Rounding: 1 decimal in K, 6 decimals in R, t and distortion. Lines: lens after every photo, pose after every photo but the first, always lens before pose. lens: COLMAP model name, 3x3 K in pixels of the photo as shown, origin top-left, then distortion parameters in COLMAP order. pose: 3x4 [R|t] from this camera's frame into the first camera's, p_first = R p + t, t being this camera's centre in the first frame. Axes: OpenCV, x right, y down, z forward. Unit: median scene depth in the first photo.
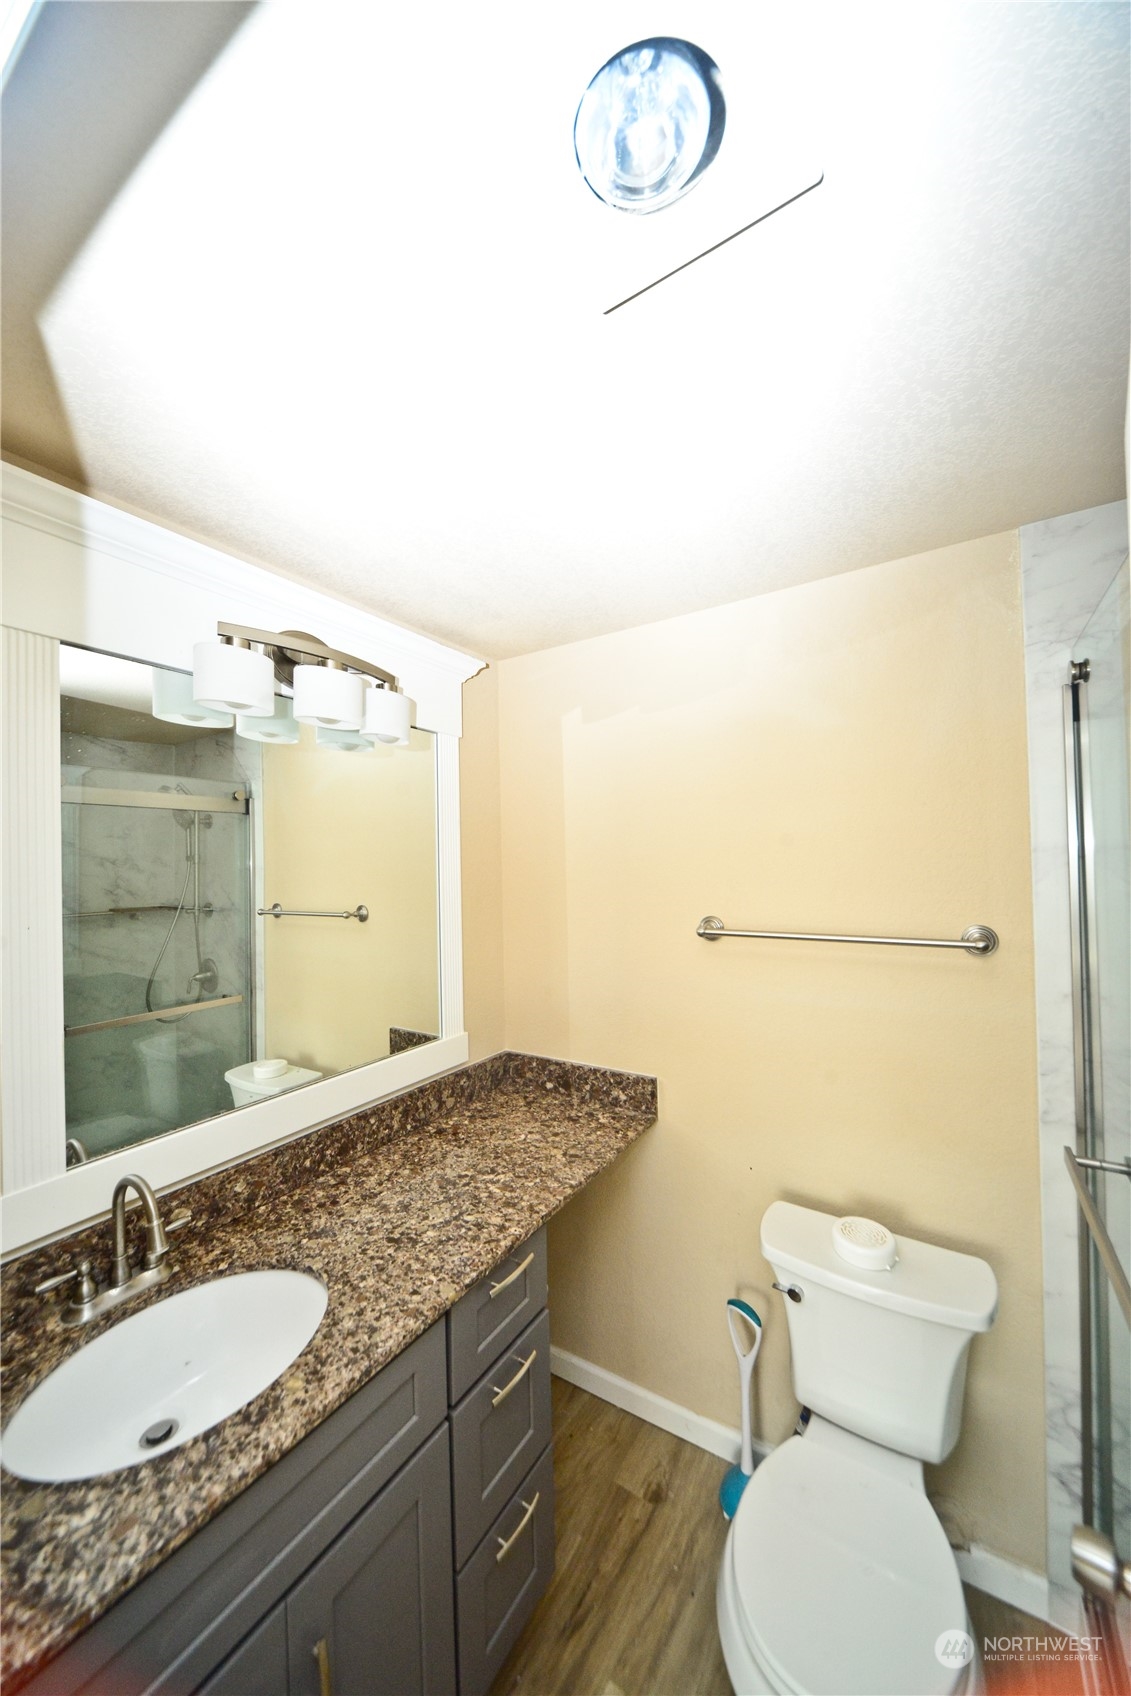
lens RADIAL K [[596.6, 0, 567.8], [0, 596.6, 852.7], [0, 0, 1]] dist [-0.012505, 0.000694]
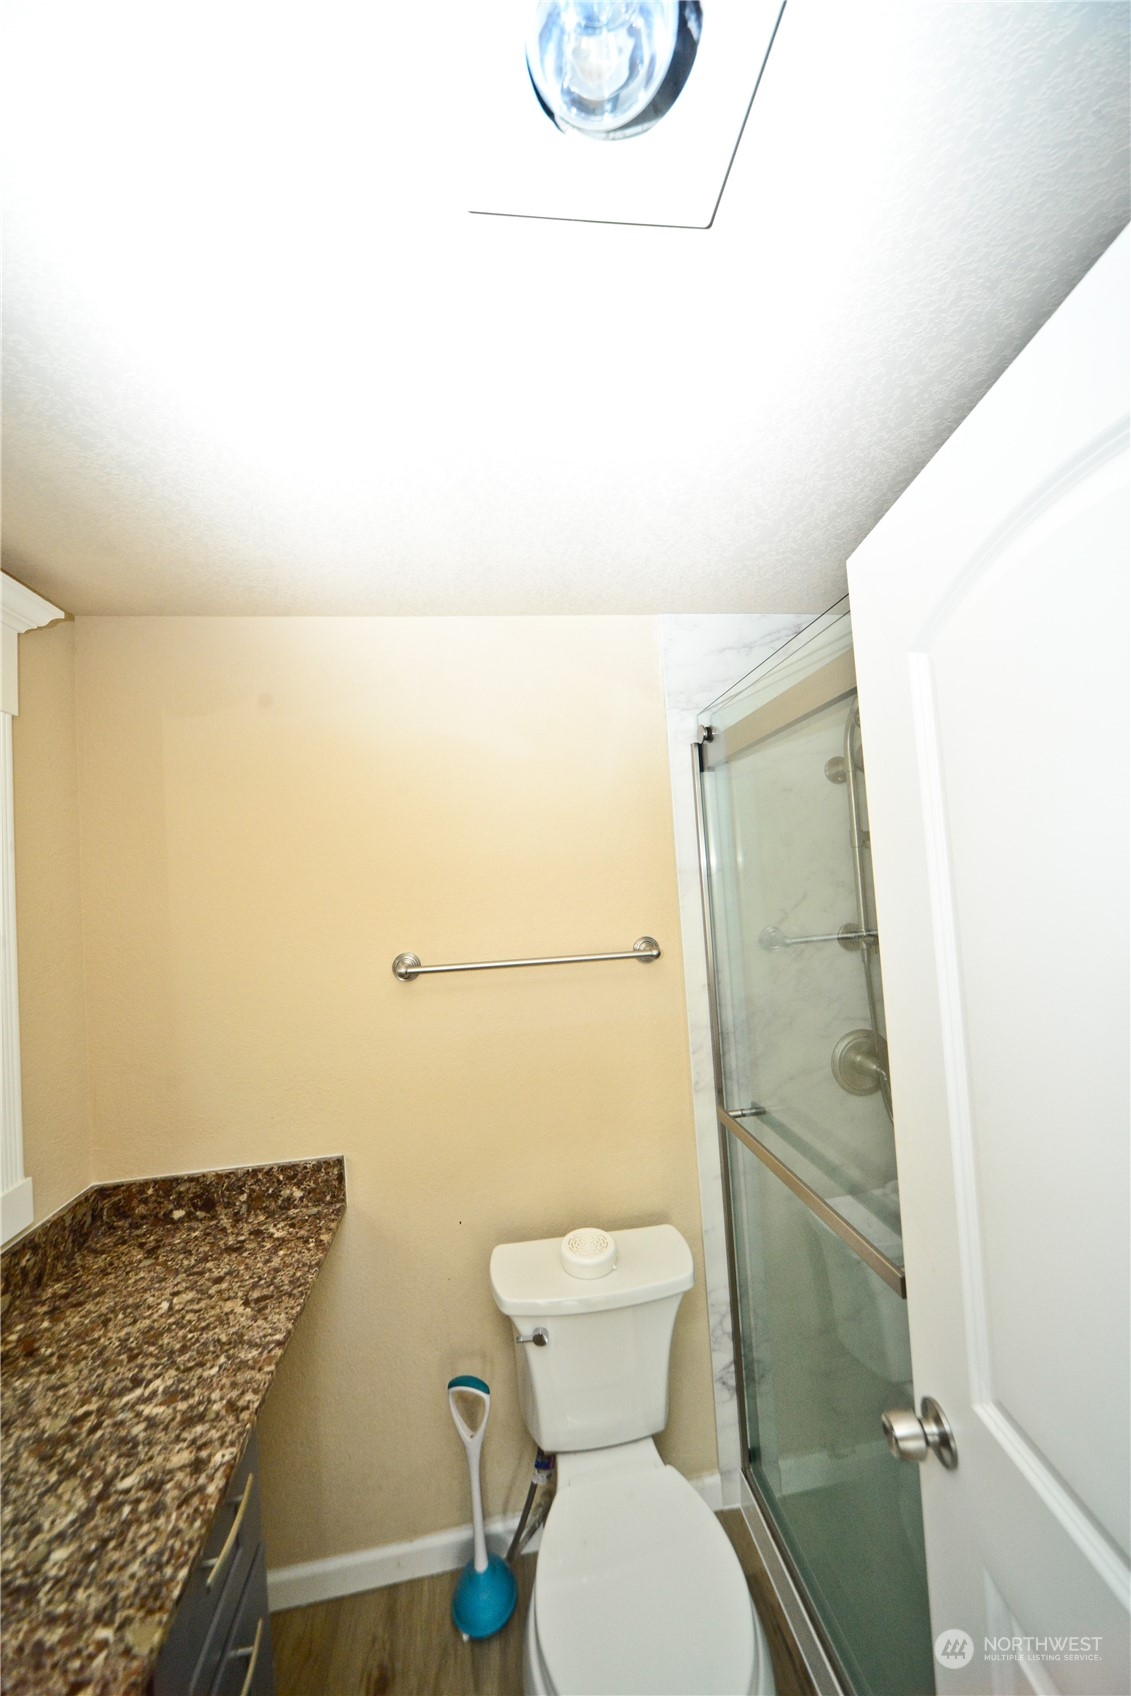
lens RADIAL K [[596.6, 0, 567.8], [0, 596.6, 852.7], [0, 0, 1]] dist [-0.012505, 0.000694]
pose [[0.759676, 0.004092, 0.650289, -0.169779], [0.030942, 0.998620, -0.042432, 0.000927], [-0.649565, 0.052356, 0.758501, 0.161531]]
